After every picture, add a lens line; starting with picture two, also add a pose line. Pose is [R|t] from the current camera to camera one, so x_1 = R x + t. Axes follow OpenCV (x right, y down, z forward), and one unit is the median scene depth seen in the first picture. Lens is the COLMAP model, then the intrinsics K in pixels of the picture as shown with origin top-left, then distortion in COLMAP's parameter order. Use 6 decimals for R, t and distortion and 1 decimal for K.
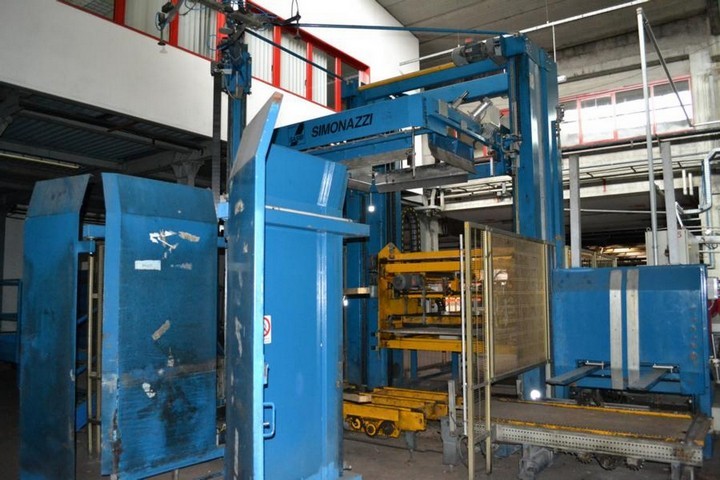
lens RADIAL K [[576.0, 0, 359.9], [0, 576.0, 242.0], [0, 0, 1]] dist [-0.080711, 0.004271]
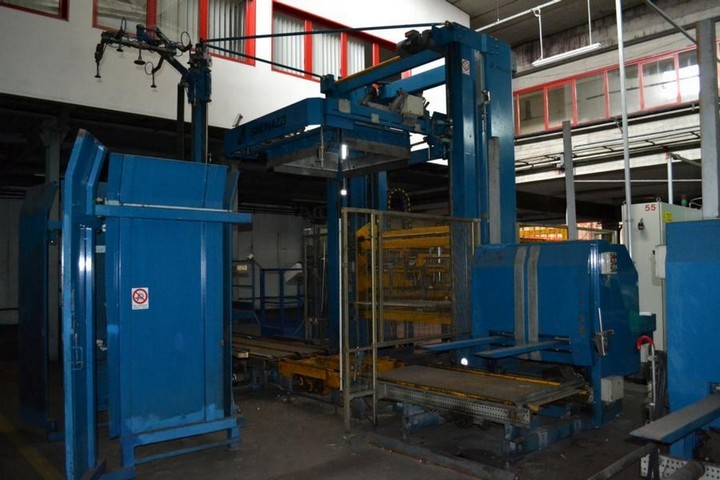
lens RADIAL K [[576.0, 0, 359.0], [0, 576.0, 242.0], [0, 0, 1]] dist [-0.080711, 0.004271]
pose [[0.975748, -0.017102, -0.218227, 0.208608], [0.026832, 0.998770, 0.041704, -0.005942], [0.217245, -0.046548, 0.975007, -0.054597]]
